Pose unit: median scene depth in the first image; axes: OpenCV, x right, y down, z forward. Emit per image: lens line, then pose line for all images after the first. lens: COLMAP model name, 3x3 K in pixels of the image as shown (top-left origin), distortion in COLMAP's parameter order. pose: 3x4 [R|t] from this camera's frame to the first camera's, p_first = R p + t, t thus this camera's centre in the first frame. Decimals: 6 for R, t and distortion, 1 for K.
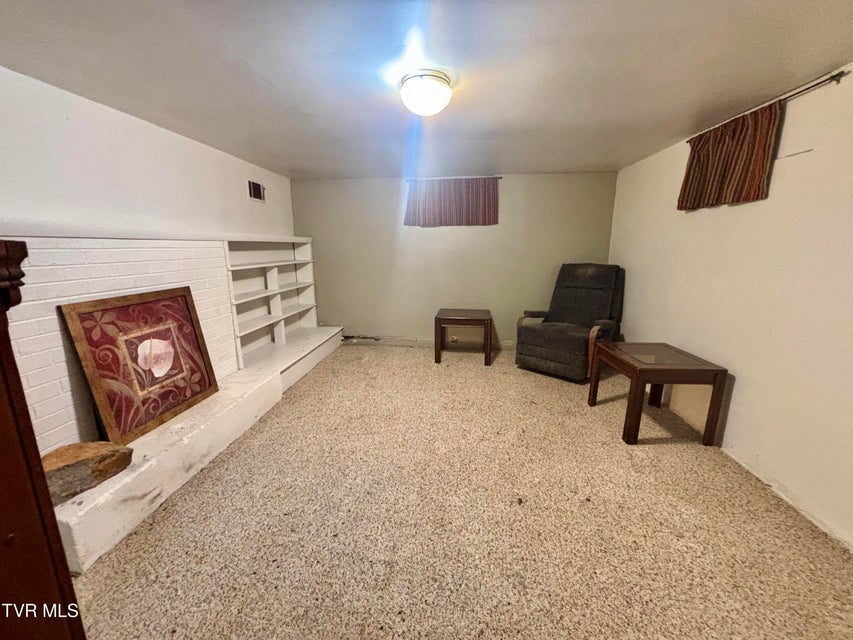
lens RADIAL K [[346.6, 0, 426.5], [0, 346.6, 320.0], [0, 0, 1]] dist [0.010382, -0.000044]
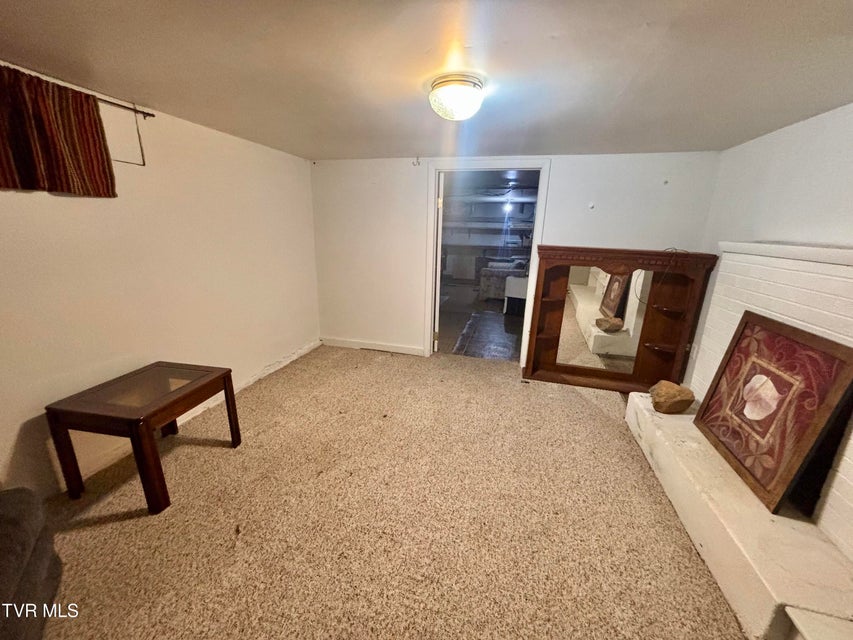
lens RADIAL K [[346.6, 0, 426.5], [0, 346.6, 320.0], [0, 0, 1]] dist [0.010382, -0.000044]
pose [[-0.987520, -0.065626, 0.143168, -0.086359], [0.007257, 0.889121, 0.457614, -0.467974], [-0.157325, 0.452942, -0.877549, 1.825966]]
